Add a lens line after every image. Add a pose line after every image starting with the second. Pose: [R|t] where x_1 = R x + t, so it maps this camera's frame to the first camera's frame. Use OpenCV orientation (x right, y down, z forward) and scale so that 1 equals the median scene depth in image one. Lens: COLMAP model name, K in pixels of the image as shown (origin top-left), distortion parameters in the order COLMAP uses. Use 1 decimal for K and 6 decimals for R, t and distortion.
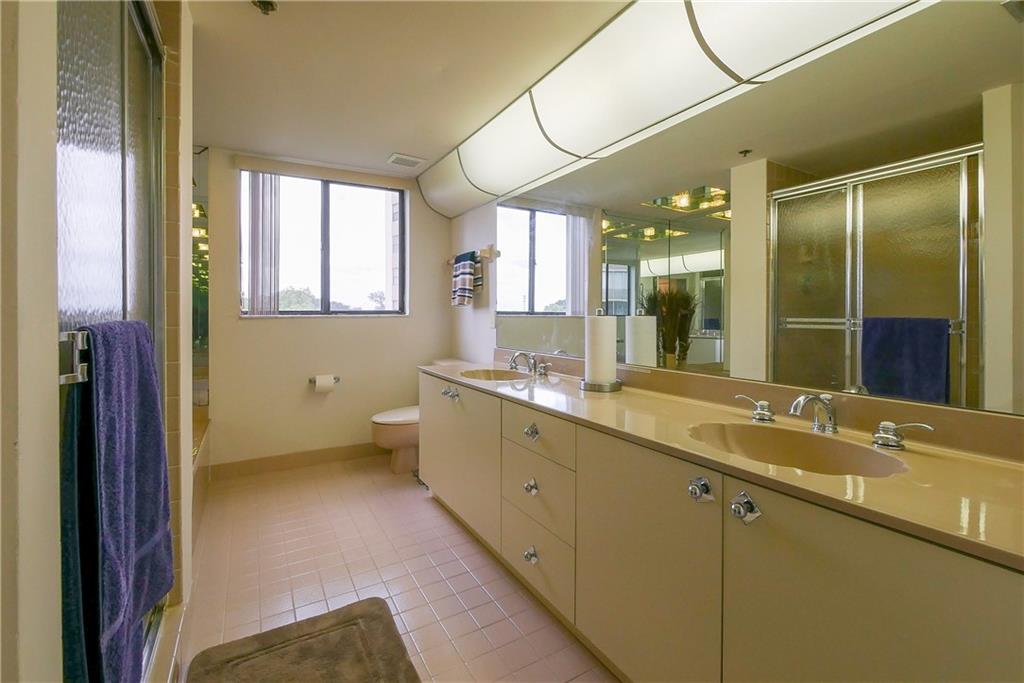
lens RADIAL K [[445.7, 0, 511.5], [0, 445.7, 310.1], [0, 0, 1]] dist [0.001010, 0.000188]
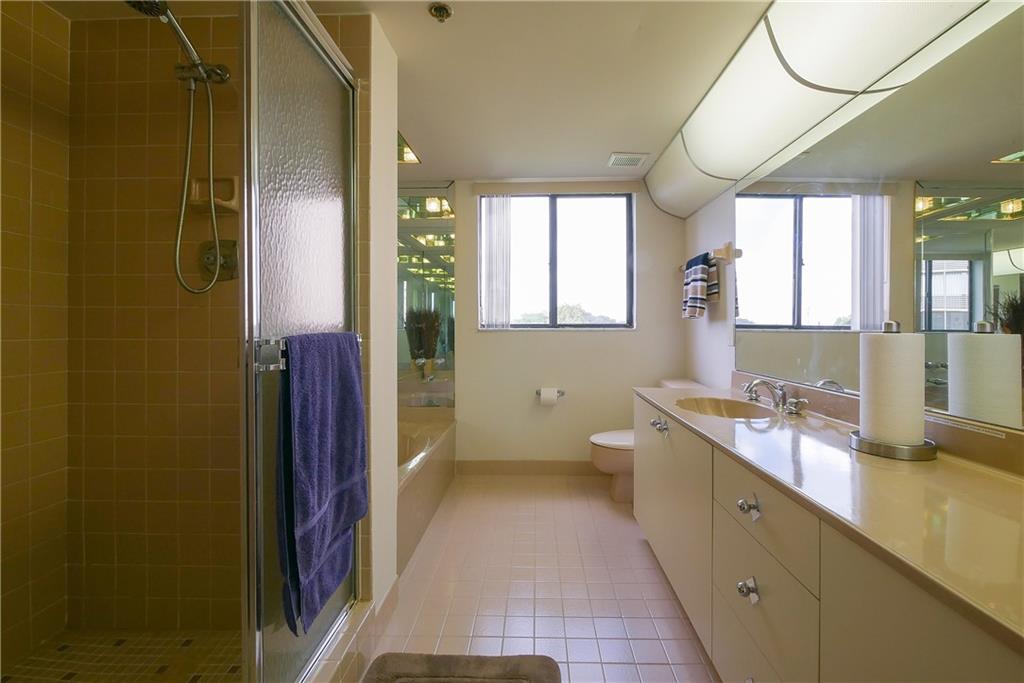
lens RADIAL K [[432.3, 0, 527.7], [0, 432.3, 321.9], [0, 0, 1]] dist [-0.003833, -0.000343]
pose [[0.854040, -0.002039, -0.520204, 0.048574], [0.000462, 0.999995, -0.003163, -0.000452], [0.520208, 0.002461, 0.854036, 0.137745]]
